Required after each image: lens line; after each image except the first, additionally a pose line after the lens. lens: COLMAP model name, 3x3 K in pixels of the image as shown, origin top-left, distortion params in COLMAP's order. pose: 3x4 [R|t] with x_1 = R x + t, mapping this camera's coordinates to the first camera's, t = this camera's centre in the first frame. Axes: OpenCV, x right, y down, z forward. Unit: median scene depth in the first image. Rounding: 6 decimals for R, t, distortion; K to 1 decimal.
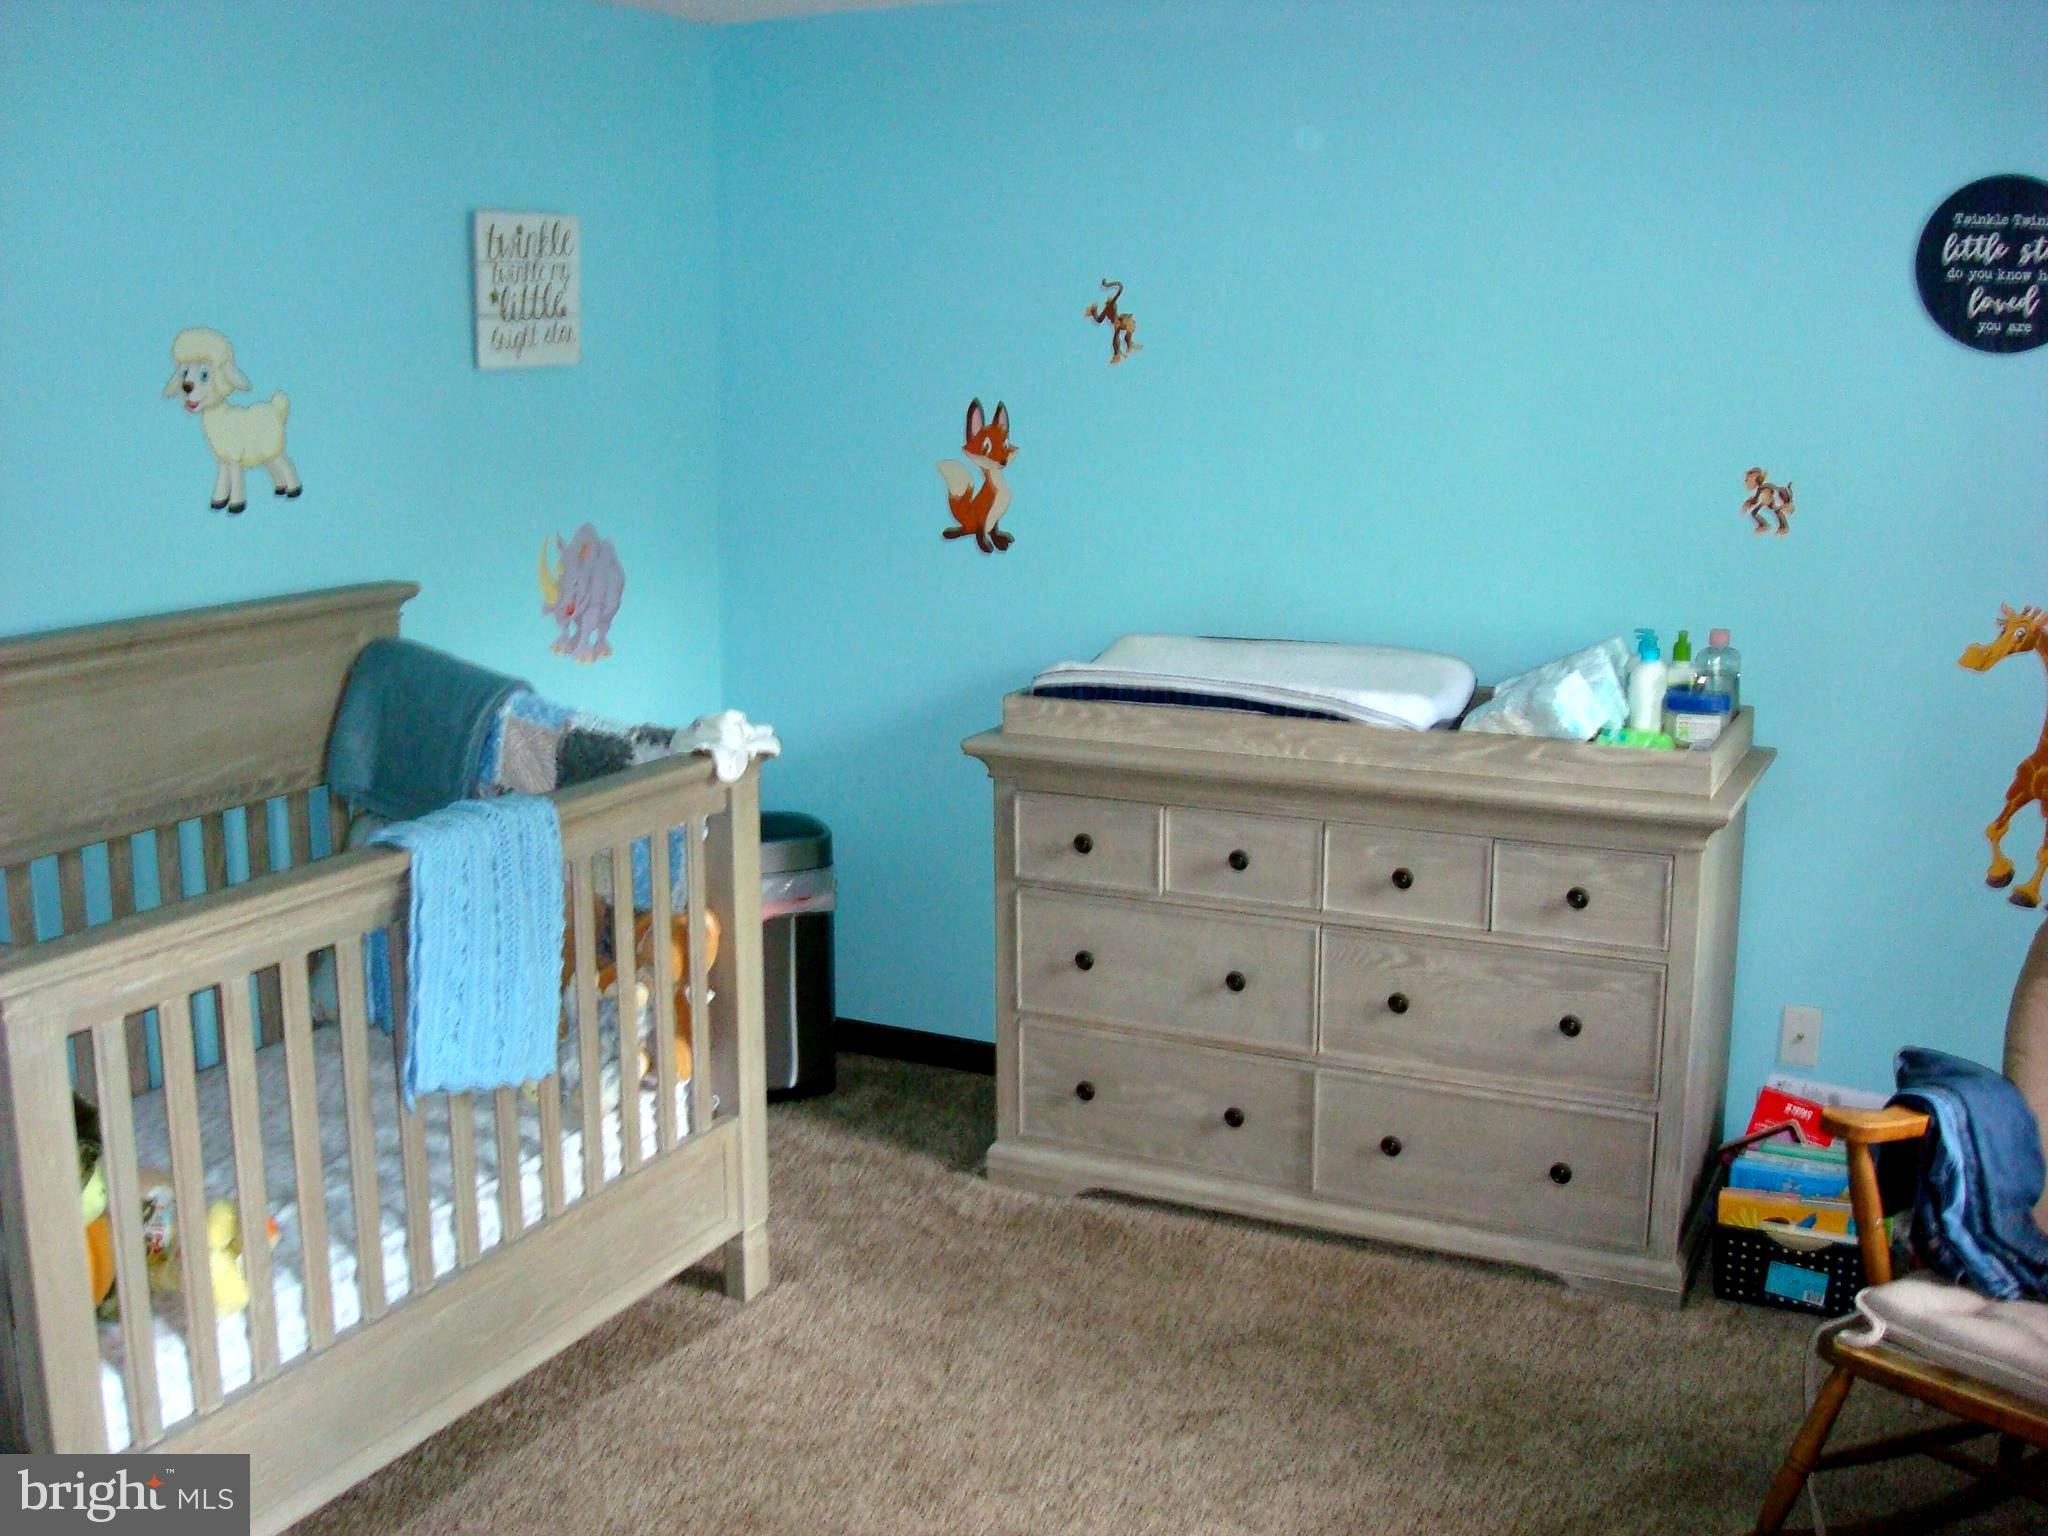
lens RADIAL K [[2126.0, 0, 1024.0], [0, 2126.0, 768.0], [0, 0, 1]] dist [-0.086724, -0.073632]
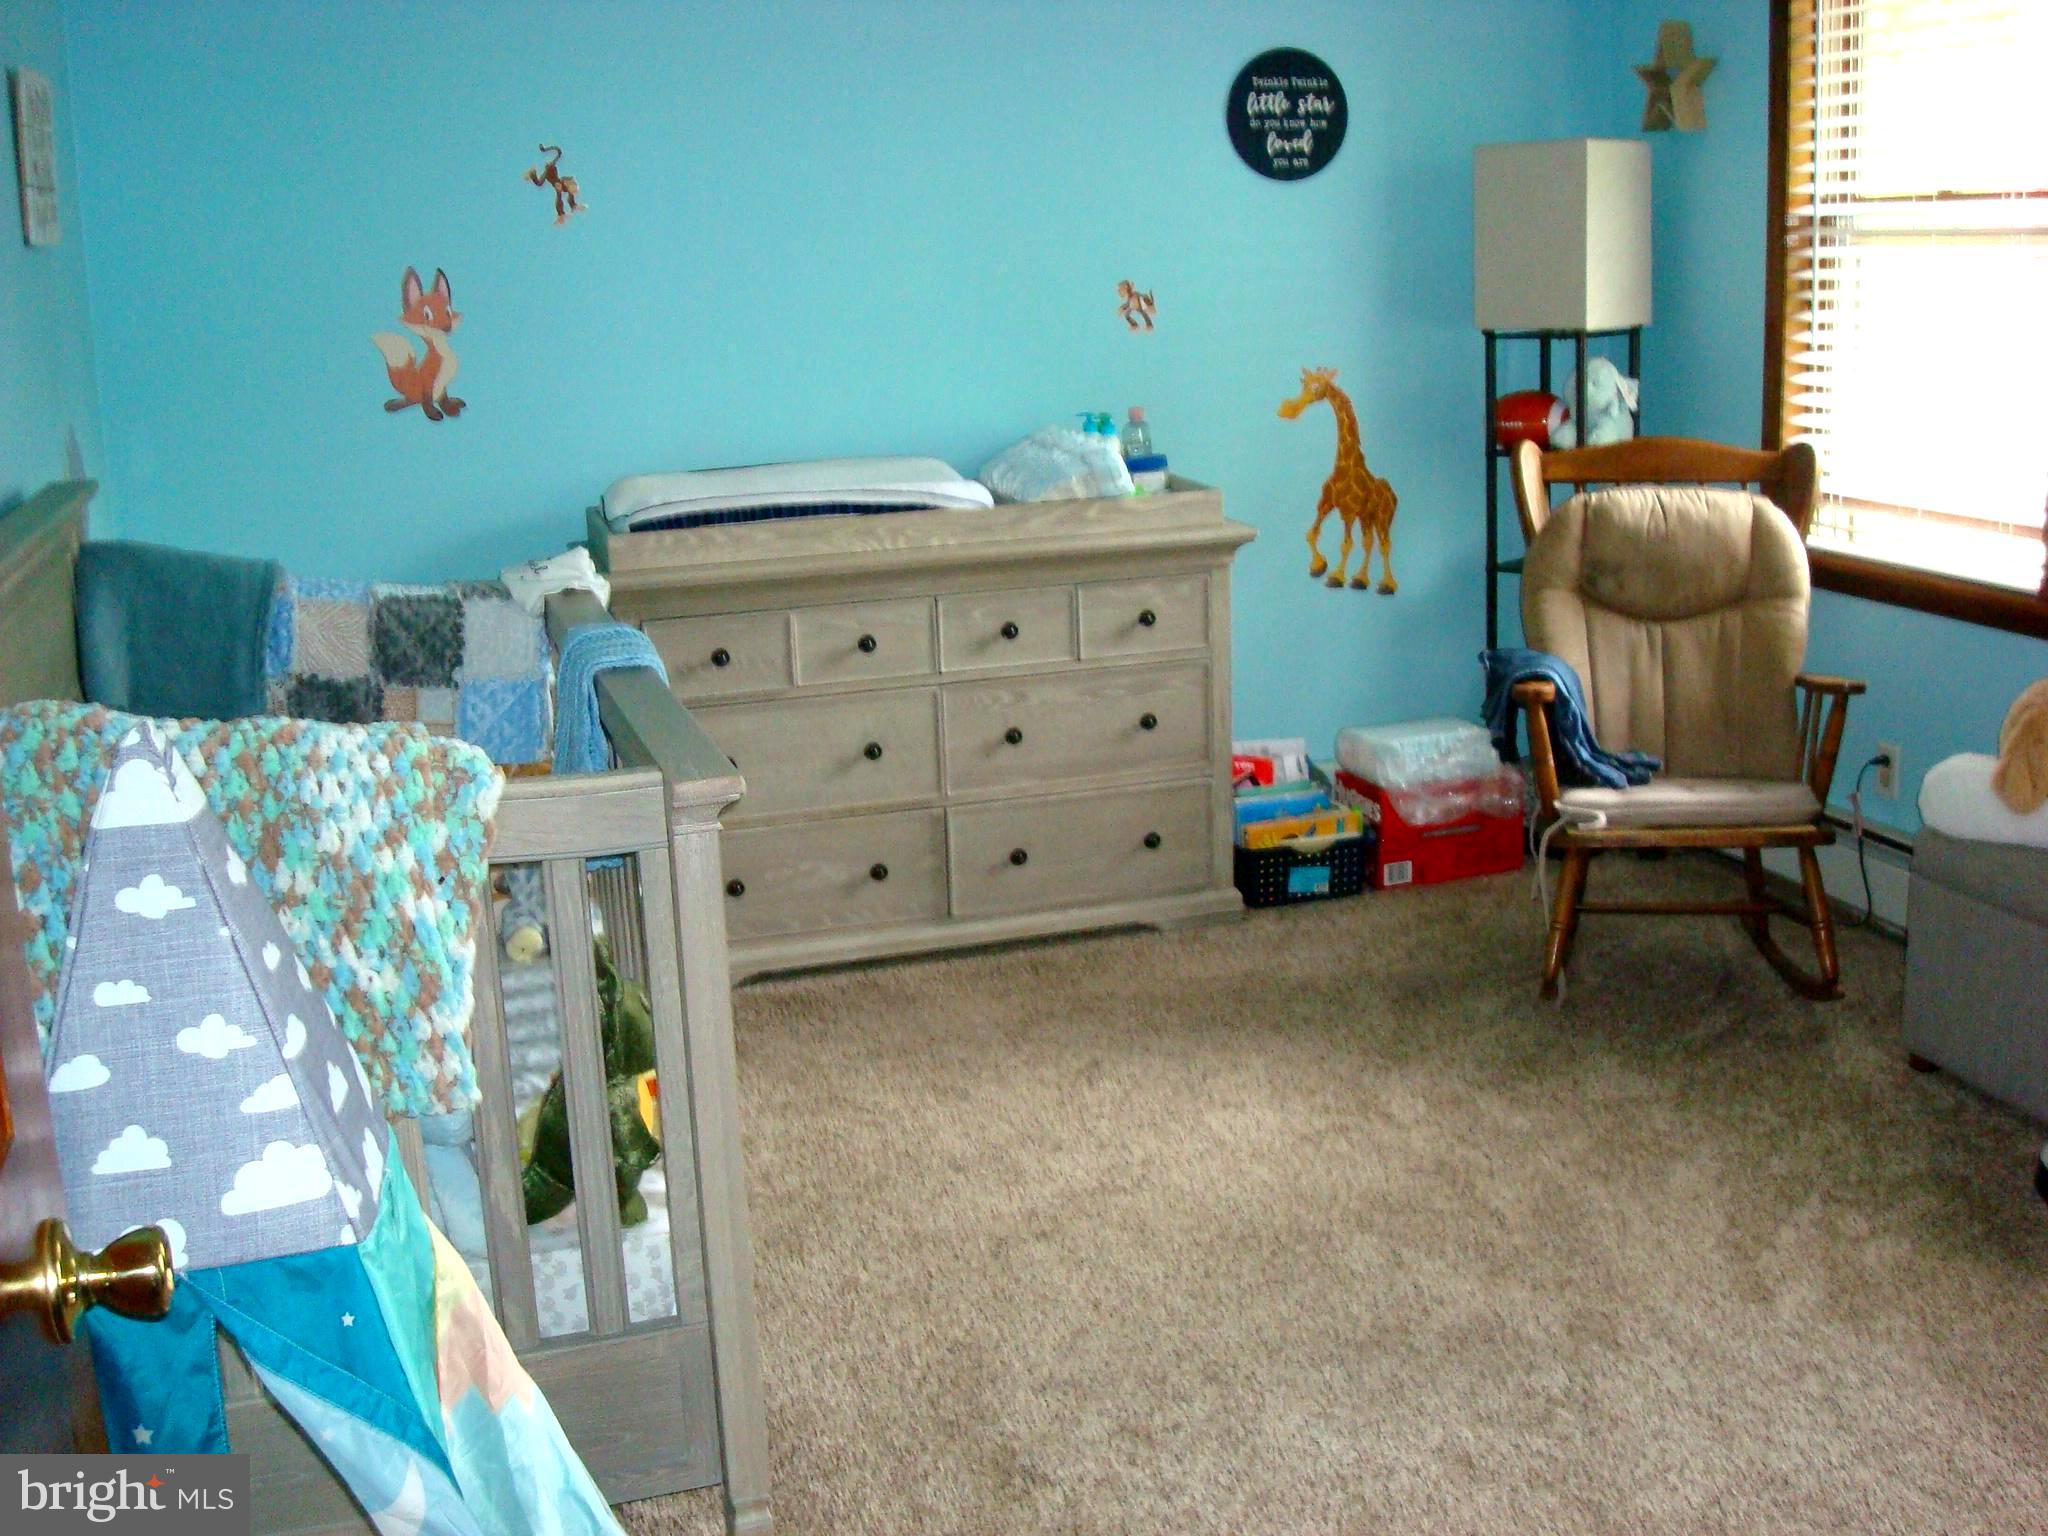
lens RADIAL K [[2126.0, 0, 1024.0], [0, 2126.0, 768.0], [0, 0, 1]] dist [-0.086724, -0.073632]
pose [[0.727126, -0.191312, 0.659309, -0.616853], [0.170062, 0.980648, 0.097000, 0.012802], [-0.665107, 0.041592, 0.745589, 0.096505]]
